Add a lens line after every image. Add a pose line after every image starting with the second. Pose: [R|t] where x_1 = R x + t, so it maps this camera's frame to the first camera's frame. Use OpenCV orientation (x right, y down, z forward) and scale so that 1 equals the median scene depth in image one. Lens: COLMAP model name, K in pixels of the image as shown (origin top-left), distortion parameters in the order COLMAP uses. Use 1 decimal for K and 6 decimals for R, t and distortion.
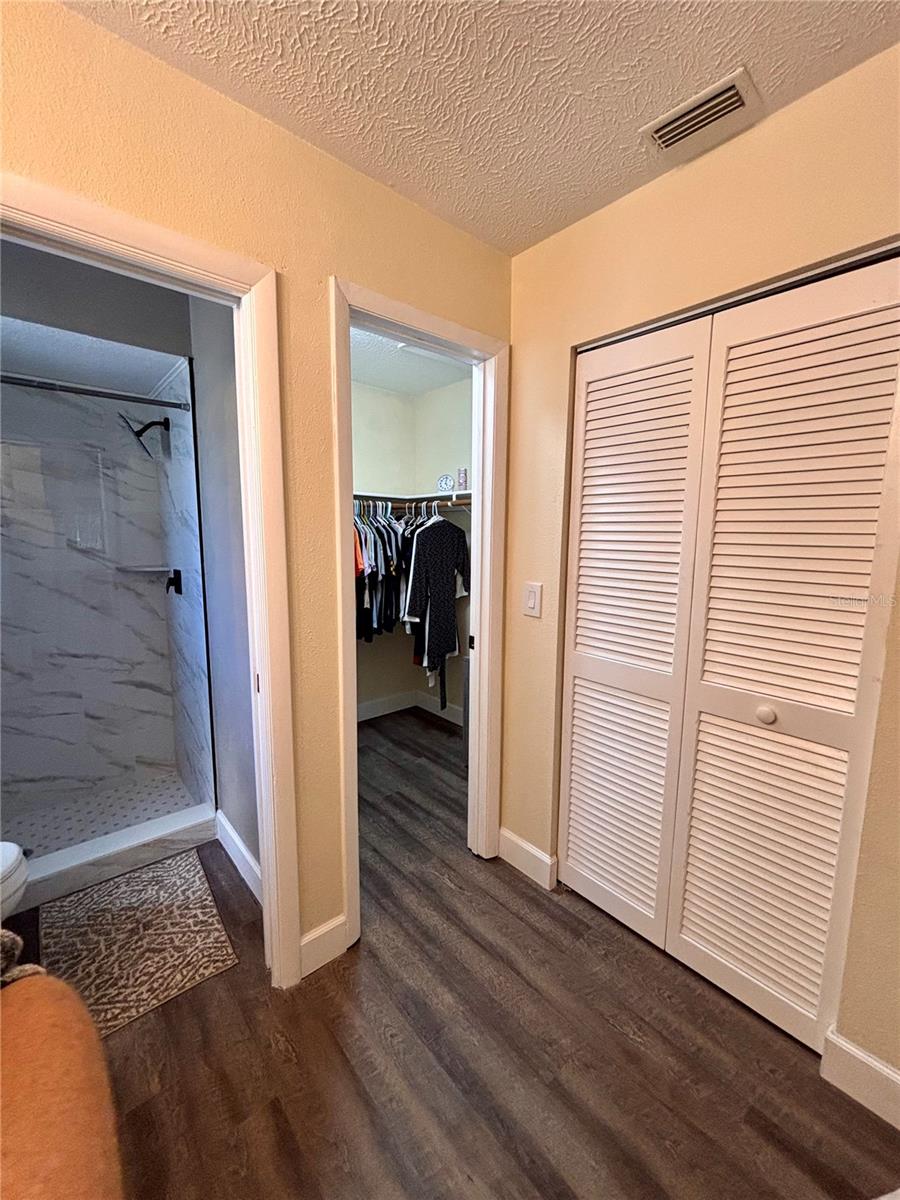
lens RADIAL K [[485.6, 0, 450.0], [0, 485.6, 600.0], [0, 0, 1]] dist [0.003371, -0.000360]
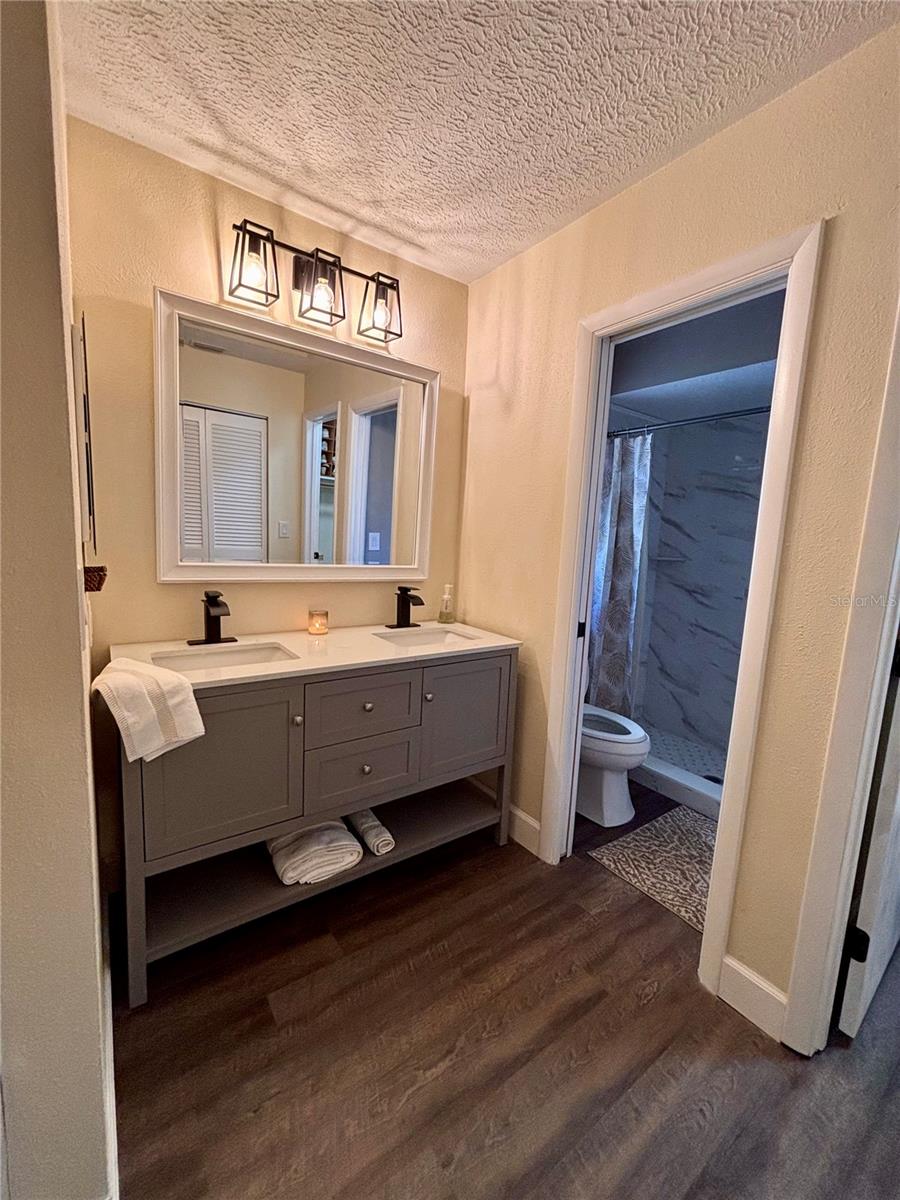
lens RADIAL K [[485.6, 0, 450.0], [0, 485.6, 600.0], [0, 0, 1]] dist [0.003371, -0.000360]
pose [[-0.094342, 0.119255, -0.988371, 0.568467], [-0.185324, 0.973342, 0.135131, 0.018684], [0.978138, 0.195917, -0.069727, 0.423373]]
